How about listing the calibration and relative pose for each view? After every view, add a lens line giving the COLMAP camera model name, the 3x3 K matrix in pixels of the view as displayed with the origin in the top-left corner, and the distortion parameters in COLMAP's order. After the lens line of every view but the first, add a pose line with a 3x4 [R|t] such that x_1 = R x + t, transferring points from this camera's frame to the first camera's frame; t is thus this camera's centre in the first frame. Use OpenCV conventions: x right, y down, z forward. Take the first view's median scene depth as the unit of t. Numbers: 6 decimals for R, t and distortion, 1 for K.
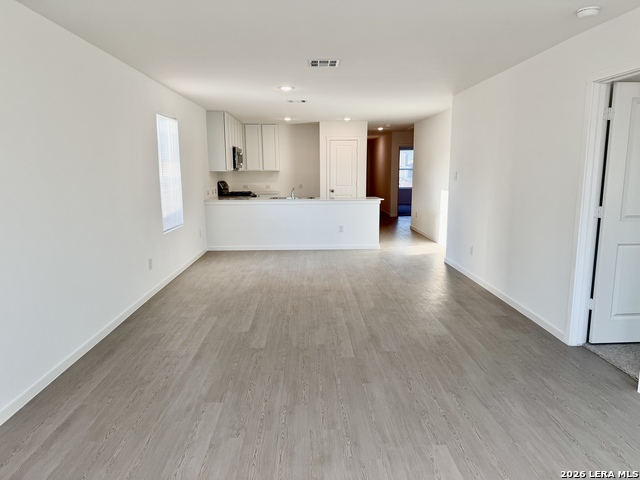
lens RADIAL K [[450.9, 0, 320.6], [0, 450.9, 237.9], [0, 0, 1]] dist [0.036059, -0.038672]
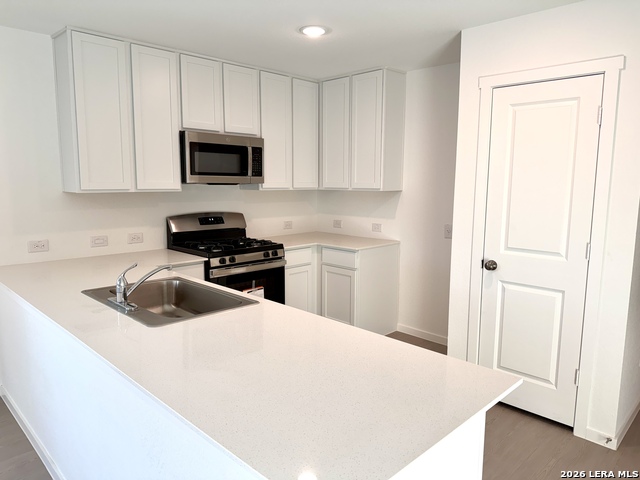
lens RADIAL K [[450.9, 0, 319.1], [0, 450.9, 246.2], [0, 0, 1]] dist [0.036059, -0.038672]
pose [[0.679059, 0.114690, -0.725069, 0.393771], [-0.119815, 0.991791, 0.044668, -0.277824], [0.724240, 0.056542, 0.687226, 1.724736]]
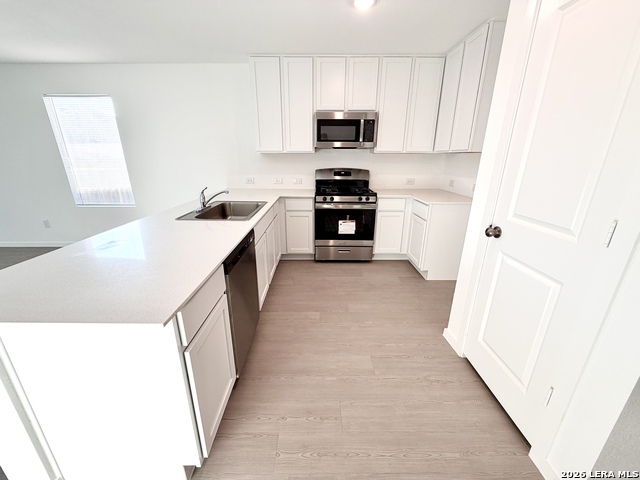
lens RADIAL K [[256.7, 0, 316.7], [0, 256.7, 241.1], [0, 0, 1]] dist [0.003585, 0.000077]
pose [[-0.033865, 0.318313, -0.947380, 0.411854], [-0.154781, 0.934817, 0.319625, -0.311387], [0.987368, 0.157460, 0.017612, 2.154164]]
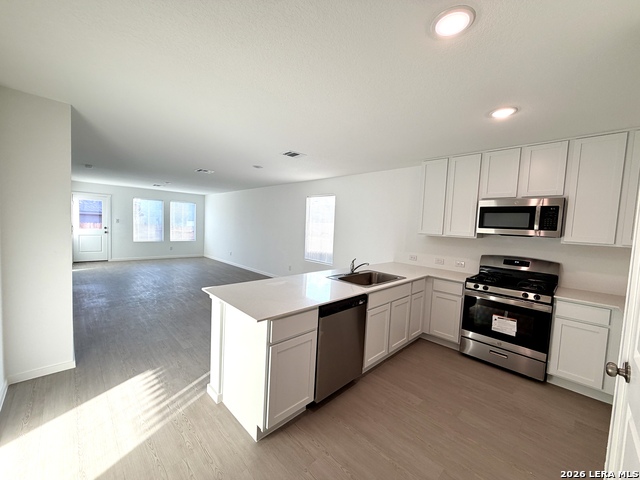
lens RADIAL K [[256.7, 0, 316.2], [0, 256.7, 242.0], [0, 0, 1]] dist [0.003585, 0.000077]
pose [[-0.740713, 0.015217, -0.671649, 0.444433], [-0.144385, 0.972777, 0.181270, -0.369942], [0.656123, 0.231245, -0.718351, 2.355499]]
